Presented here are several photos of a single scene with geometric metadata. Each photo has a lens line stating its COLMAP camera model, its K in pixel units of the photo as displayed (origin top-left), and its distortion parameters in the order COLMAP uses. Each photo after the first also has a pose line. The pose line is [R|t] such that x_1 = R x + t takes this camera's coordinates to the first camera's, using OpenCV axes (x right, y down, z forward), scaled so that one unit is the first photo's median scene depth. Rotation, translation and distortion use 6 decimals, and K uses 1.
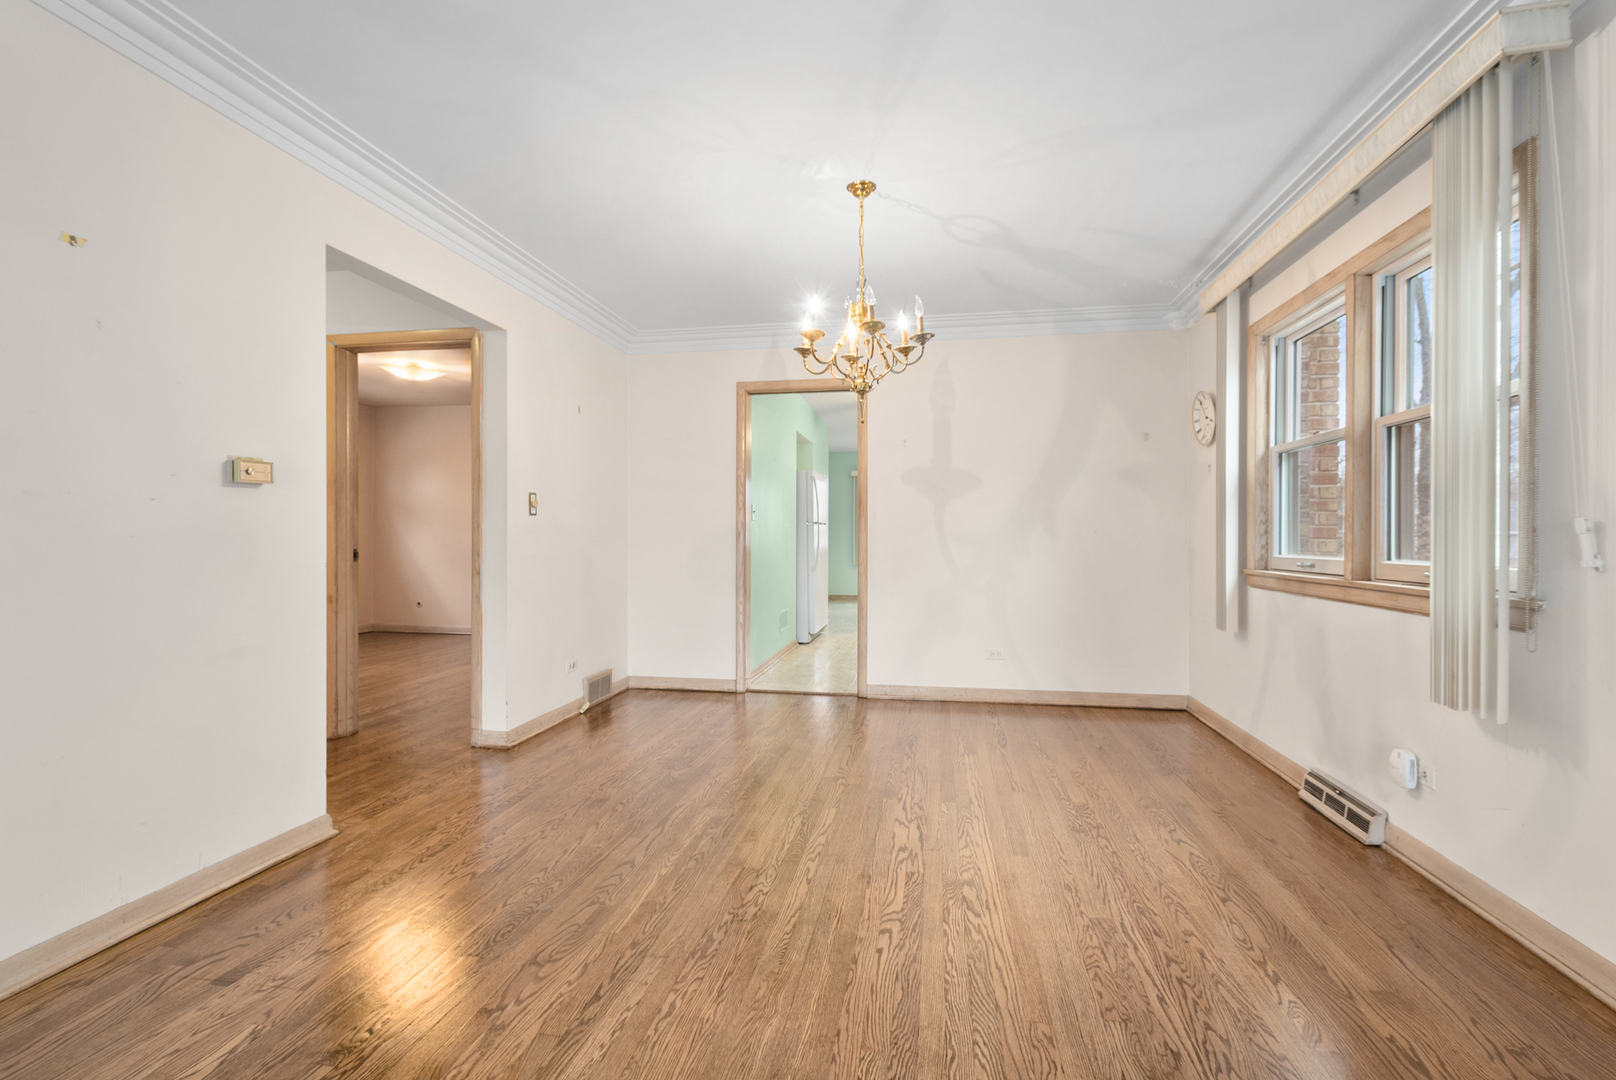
lens RADIAL K [[721.4, 0, 814.8], [0, 721.4, 540.2], [0, 0, 1]] dist [0.013001, -0.005091]
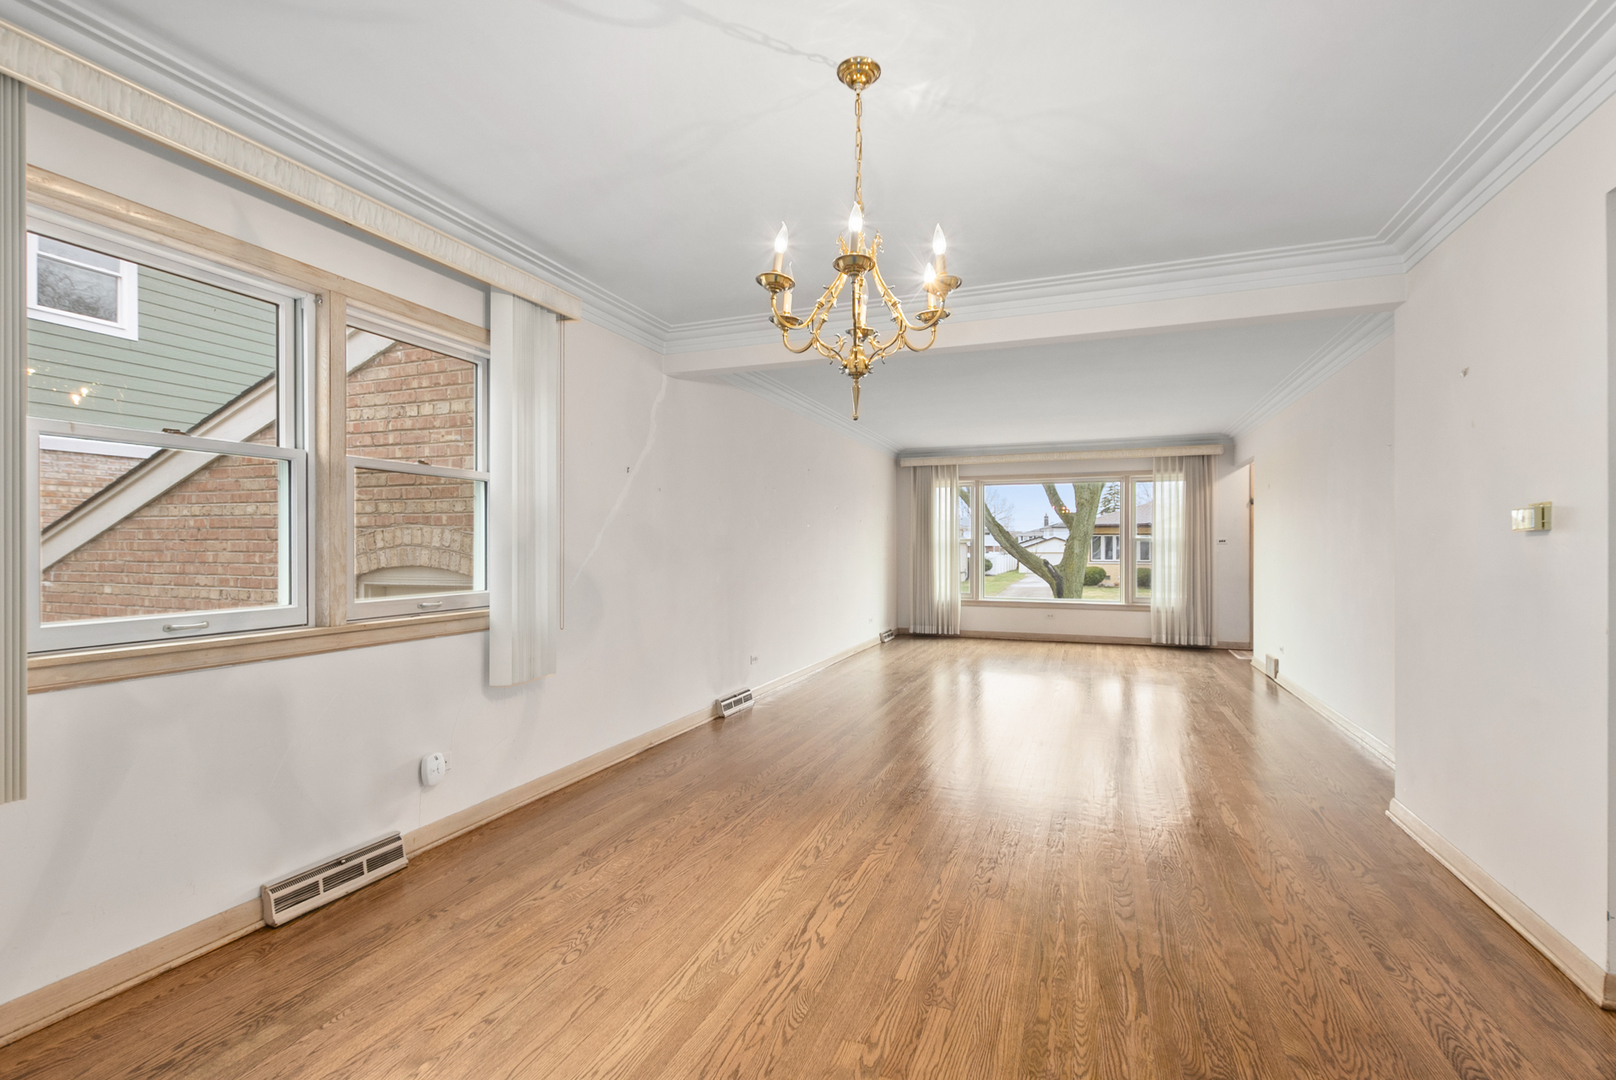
lens RADIAL K [[721.4, 0, 806.4], [0, 721.4, 543.5], [0, 0, 1]] dist [0.013001, -0.005091]
pose [[-0.978720, -0.003212, 0.205175, -0.028433], [-0.002594, 0.999991, 0.003281, -0.052398], [-0.205184, 0.002679, -0.978720, 1.729586]]
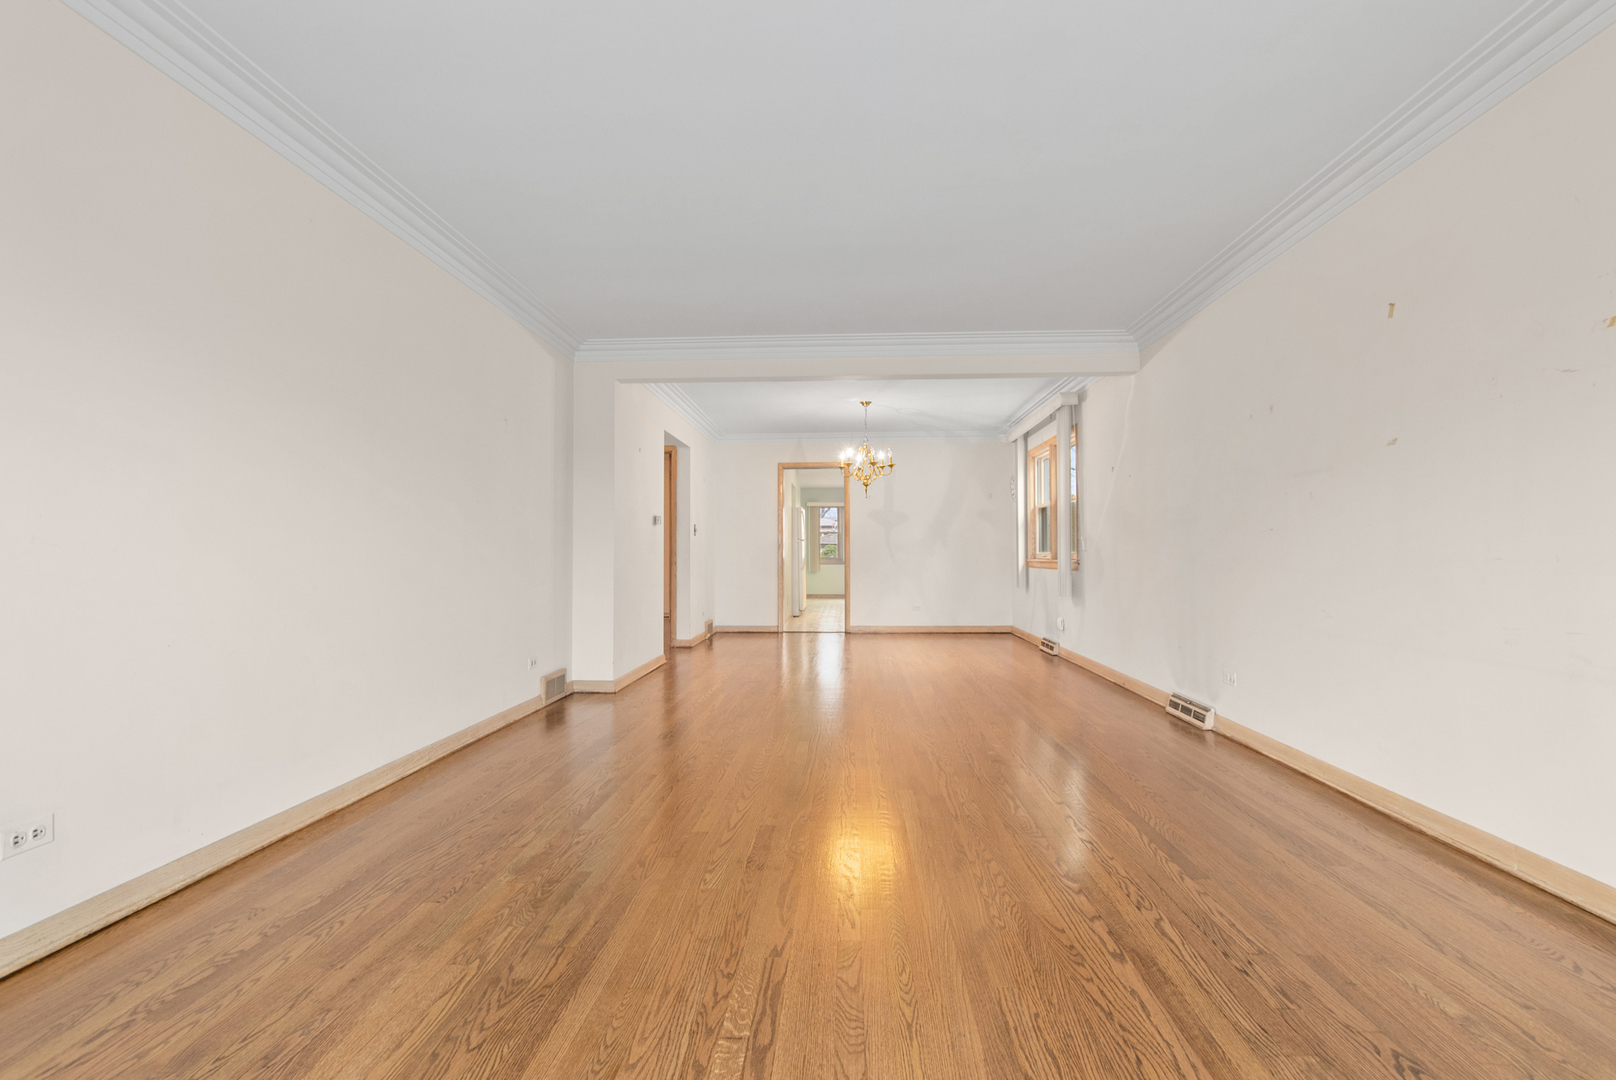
lens RADIAL K [[721.4, 0, 803.2], [0, 721.4, 535.6], [0, 0, 1]] dist [0.013001, -0.005091]
pose [[0.993871, 0.000316, 0.110542, -0.445337], [0.002639, 0.999643, -0.026586, 0.030674], [-0.110511, 0.026715, 0.993516, -1.491163]]
